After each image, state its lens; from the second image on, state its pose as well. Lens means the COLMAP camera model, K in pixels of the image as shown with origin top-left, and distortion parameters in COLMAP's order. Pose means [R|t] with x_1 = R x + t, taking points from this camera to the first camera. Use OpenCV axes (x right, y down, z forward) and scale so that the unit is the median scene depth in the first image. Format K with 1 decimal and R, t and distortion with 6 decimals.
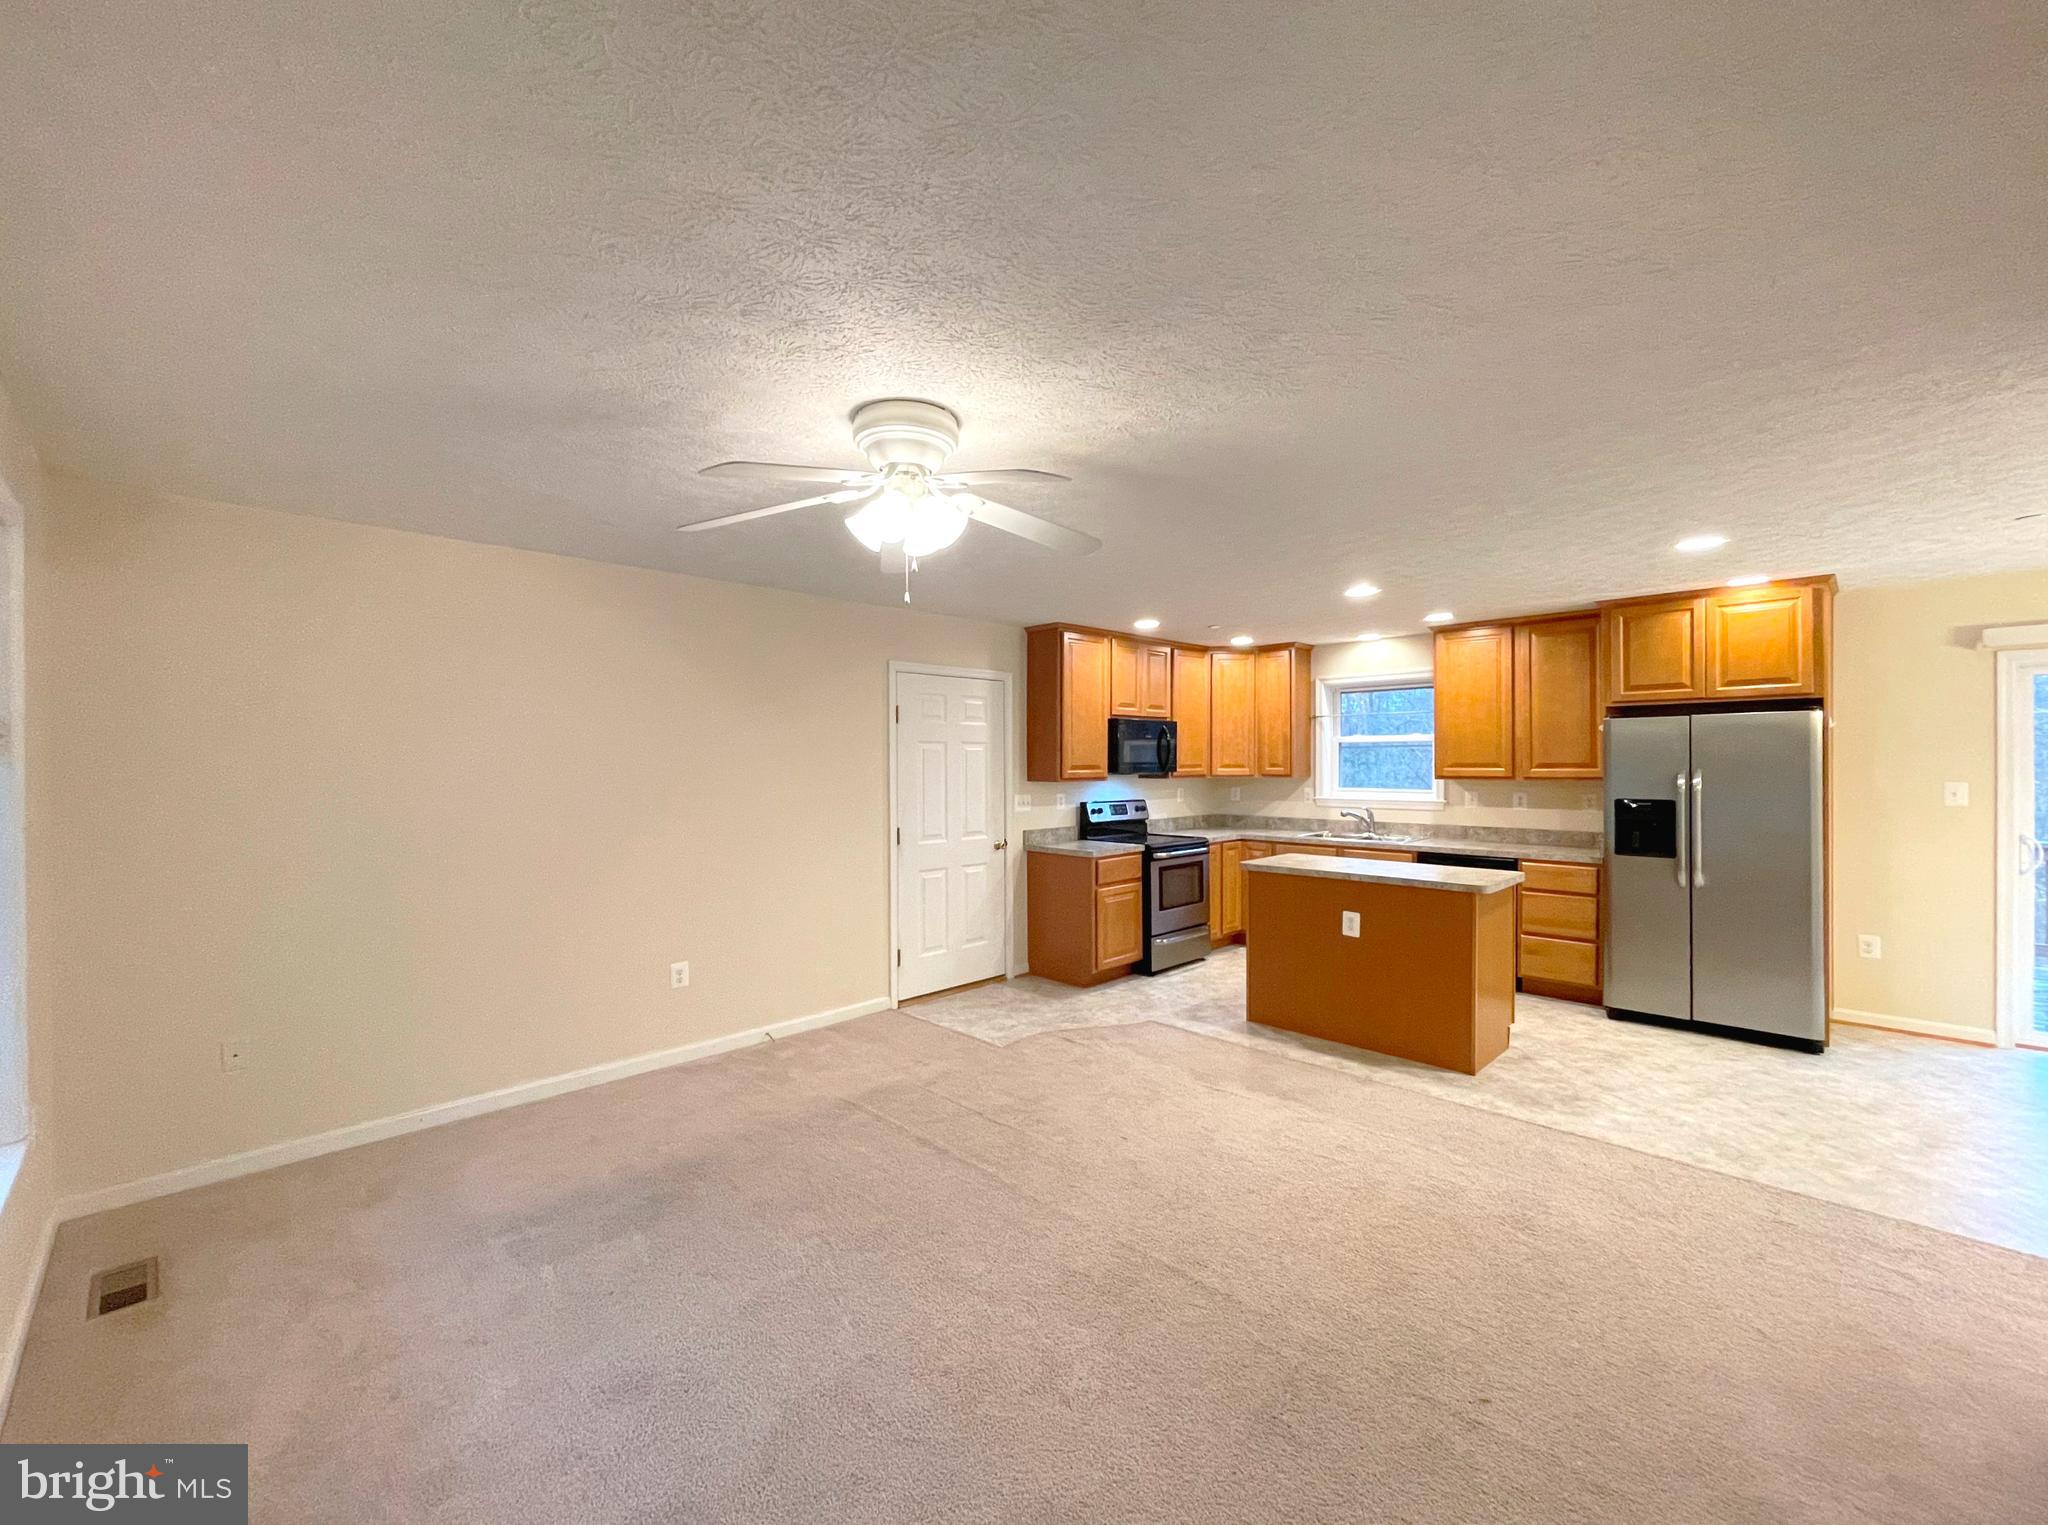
lens RADIAL K [[834.5, 0, 1021.1], [0, 834.5, 772.1], [0, 0, 1]] dist [-0.008792, 0.003202]
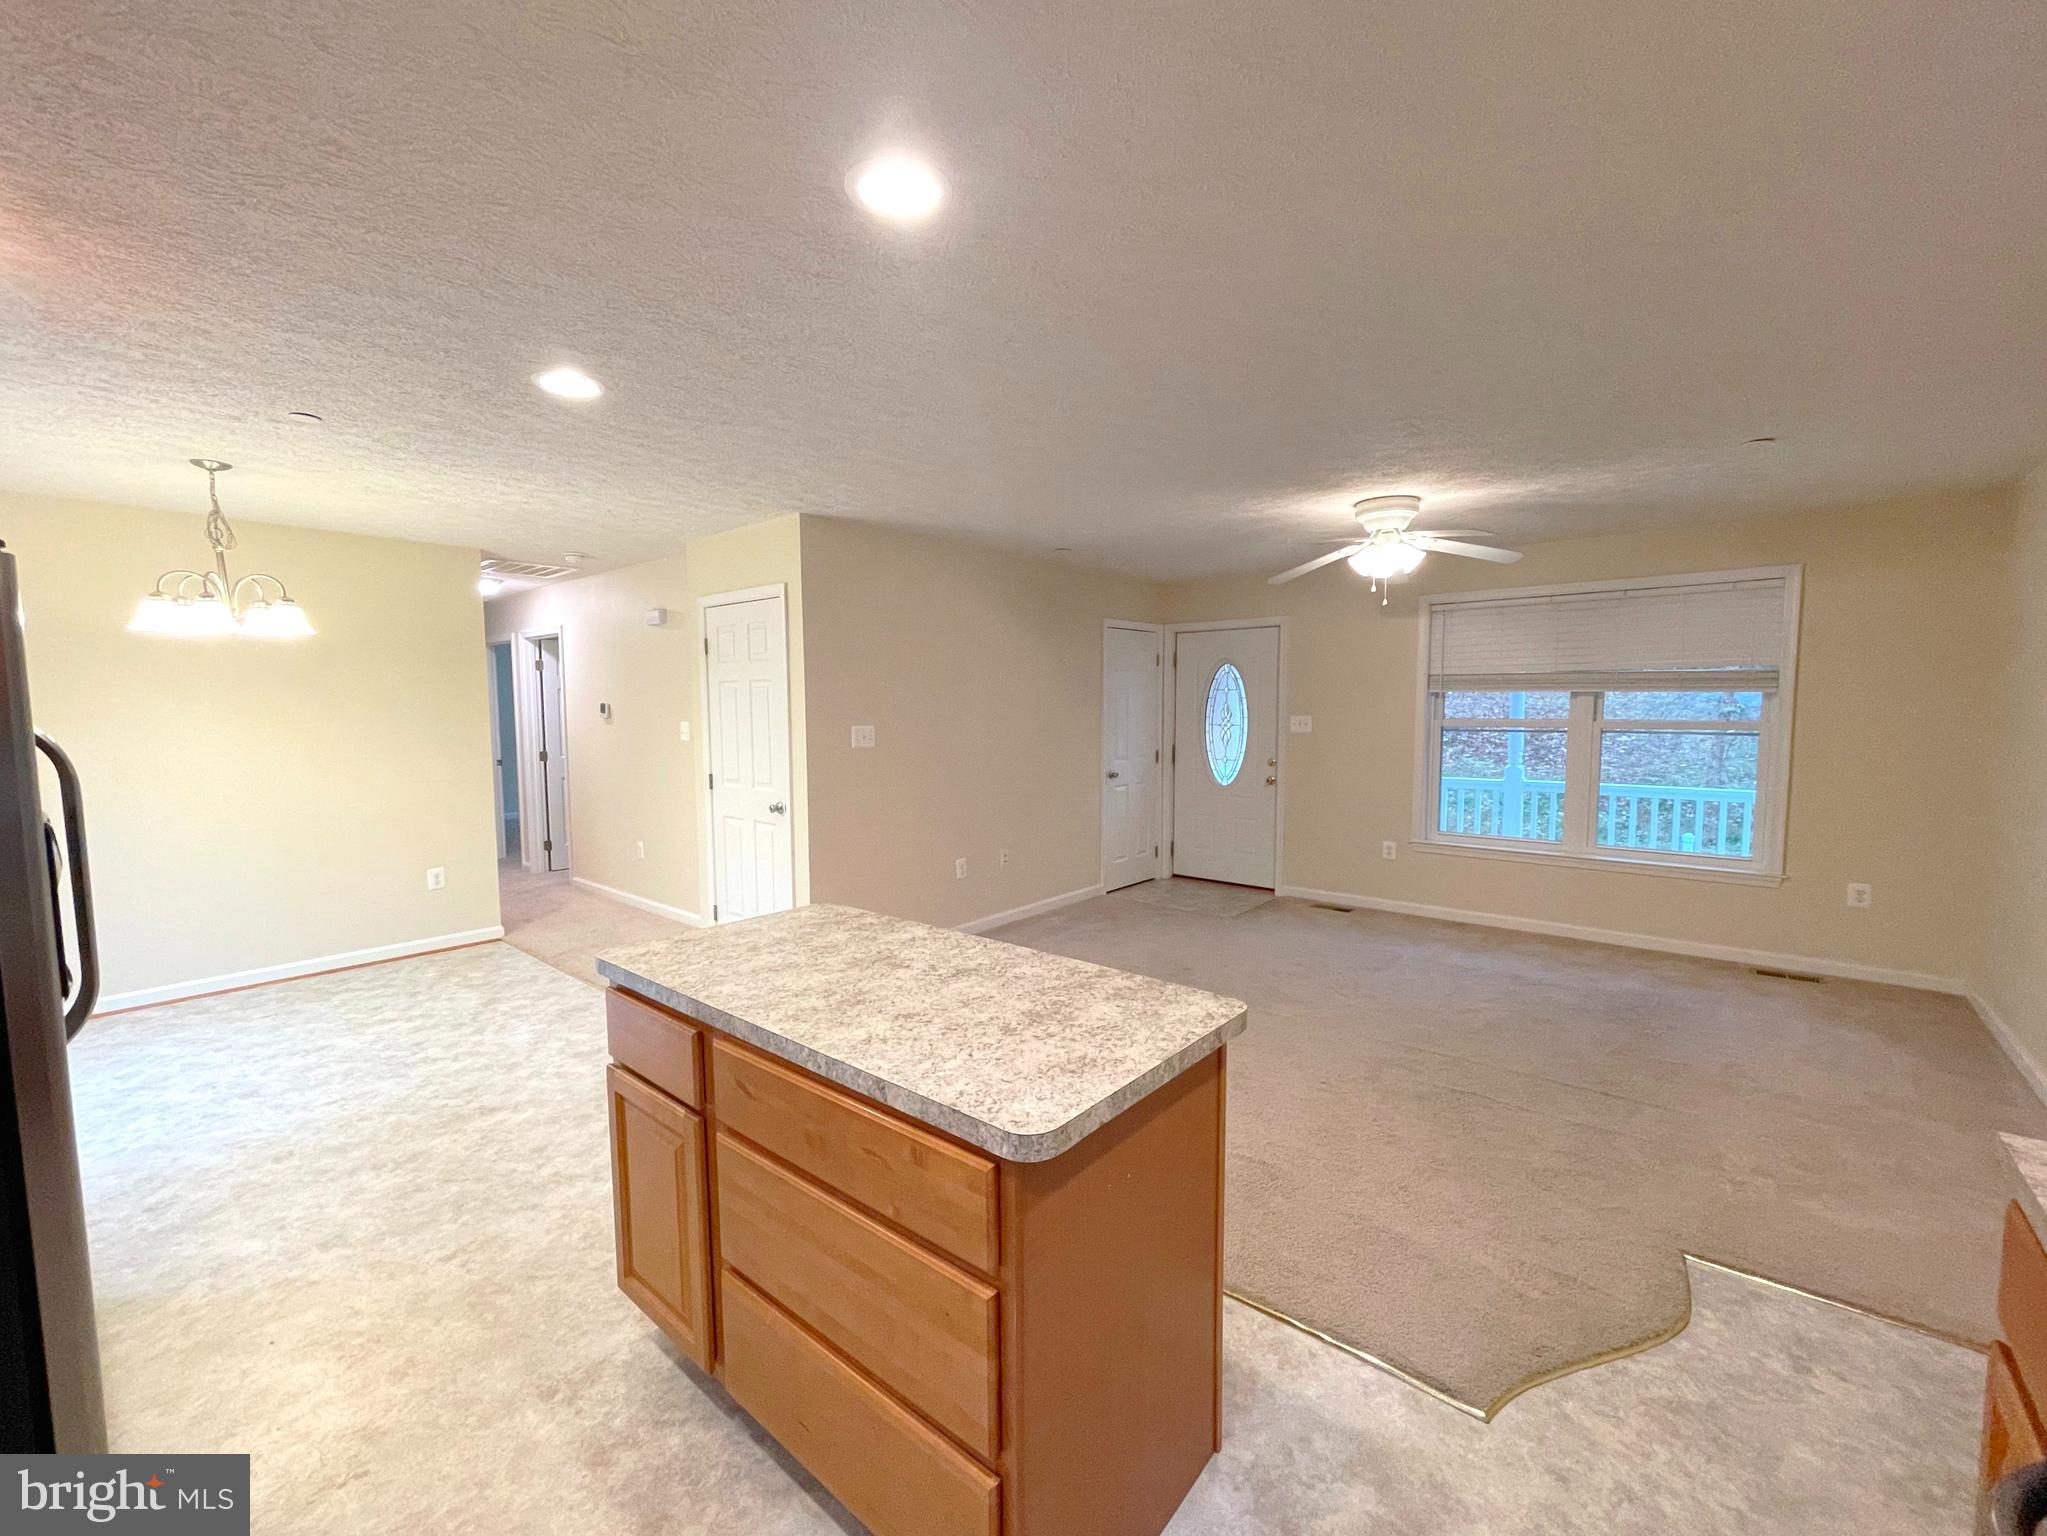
lens RADIAL K [[834.0, 0, 1030.0], [0, 834.0, 775.6], [0, 0, 1]] dist [-0.008792, 0.003202]
pose [[-0.995368, 0.016103, -0.094782, 0.360038], [0.006953, 0.995348, 0.096096, -0.011173], [0.095889, 0.094992, -0.990849, 1.245711]]
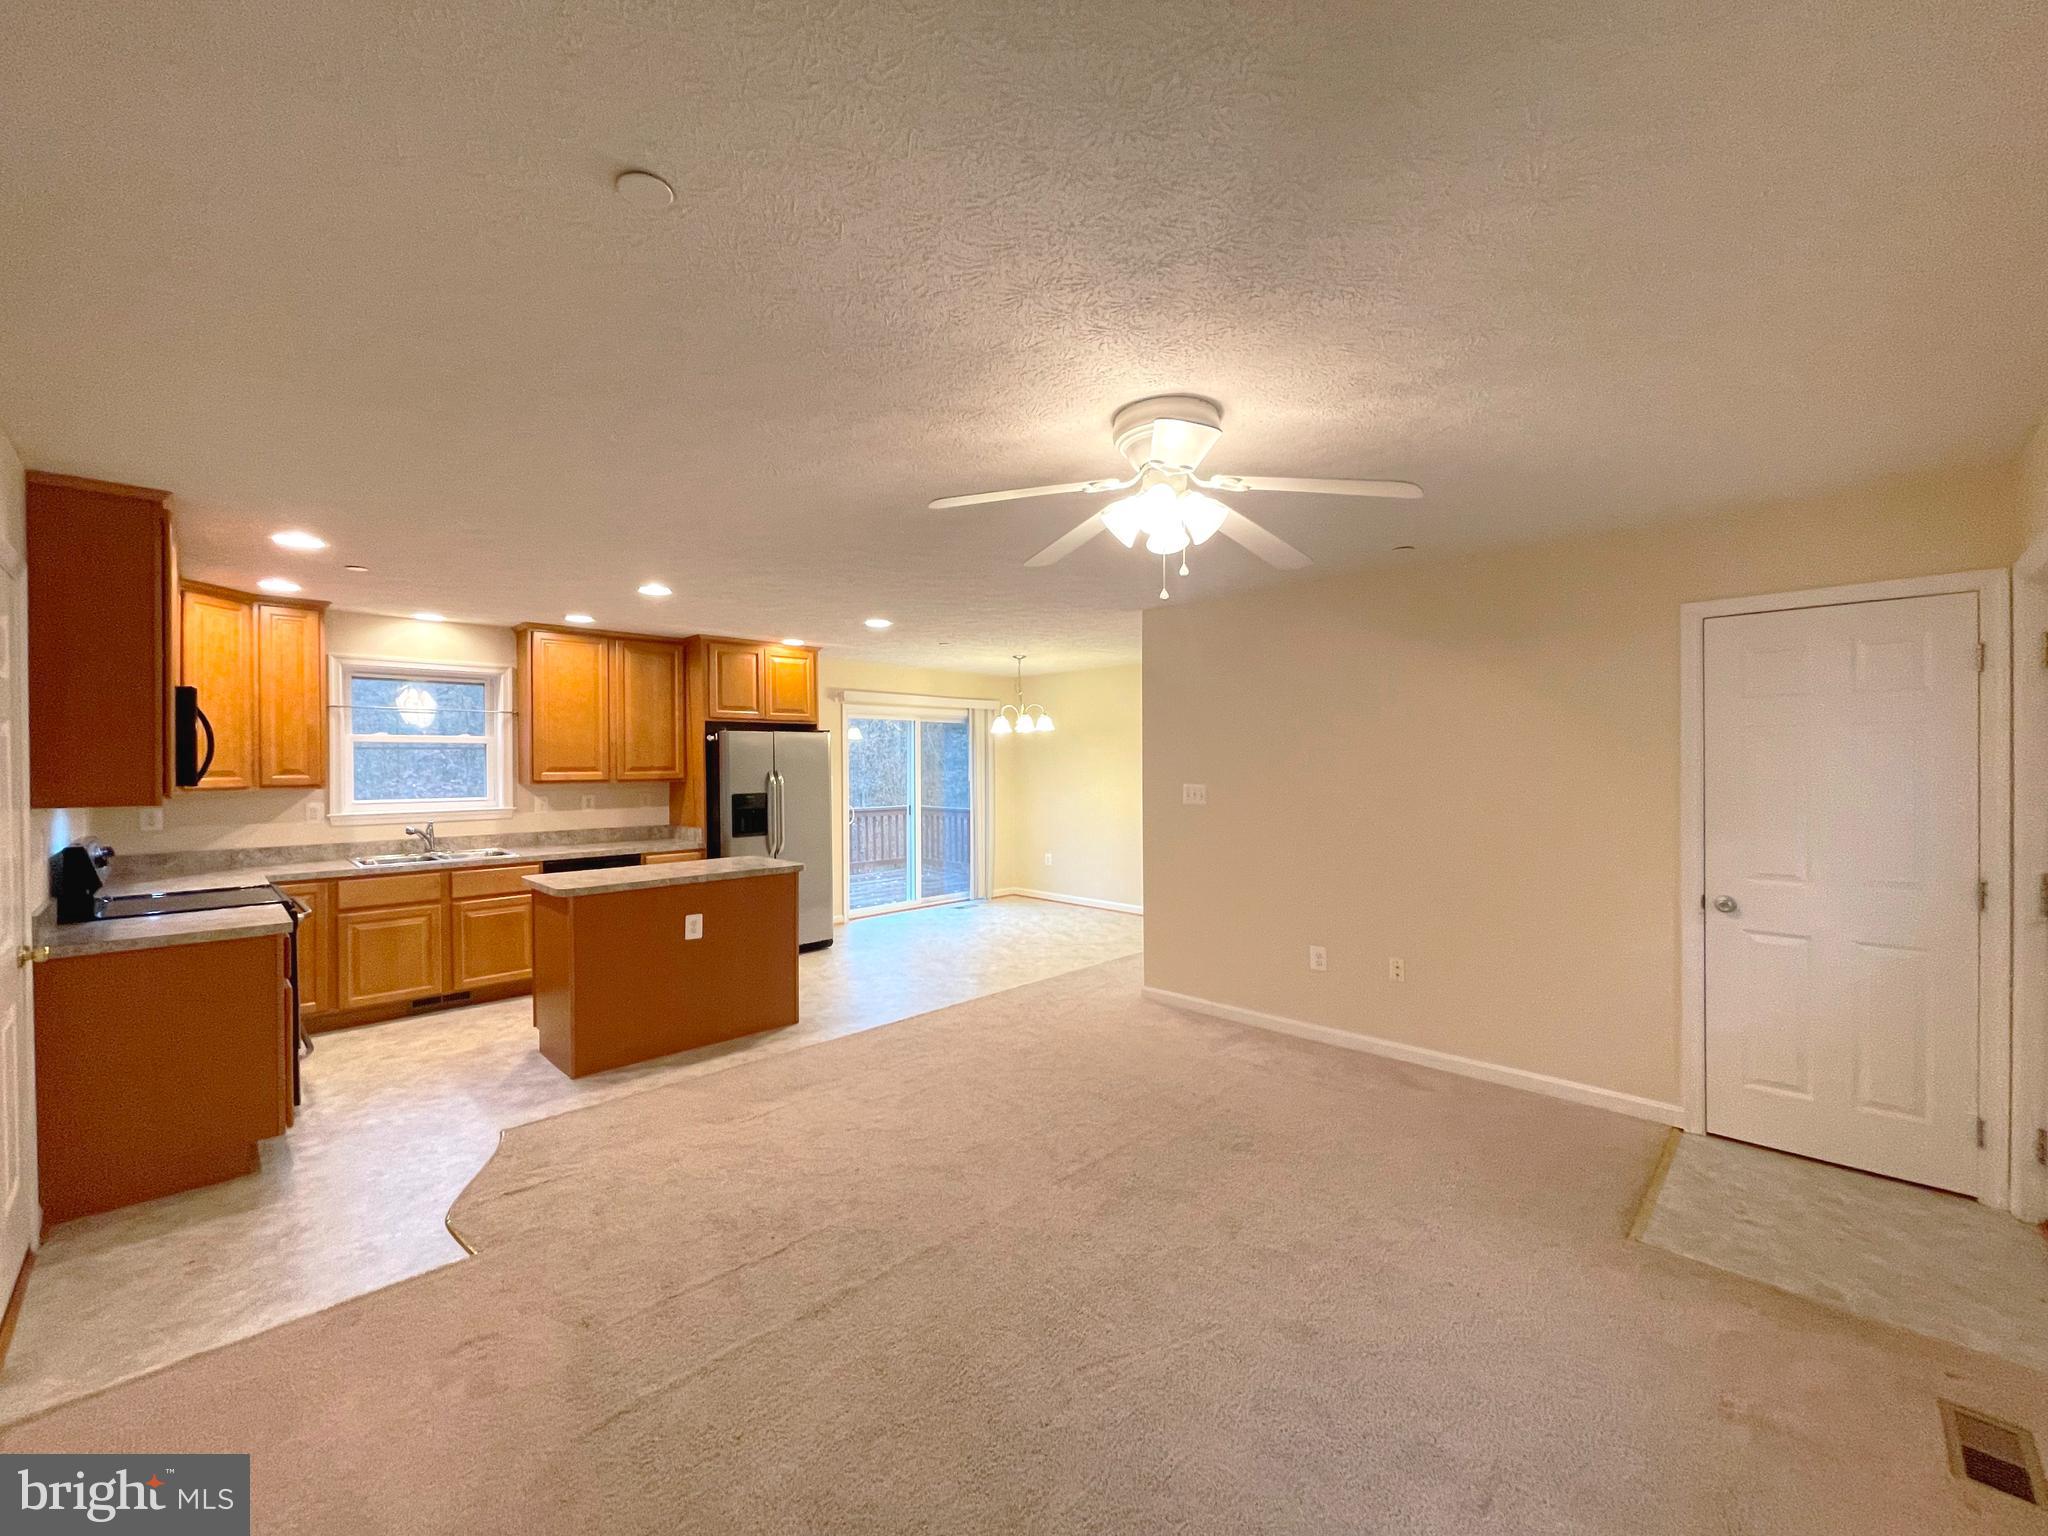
lens RADIAL K [[834.5, 0, 1020.3], [0, 834.5, 751.3], [0, 0, 1]] dist [-0.008792, 0.003202]
pose [[-0.010070, 0.015315, 0.999832, -0.535868], [0.016977, 0.999741, -0.015143, -0.006611], [-0.999805, 0.016821, -0.010327, 0.533909]]
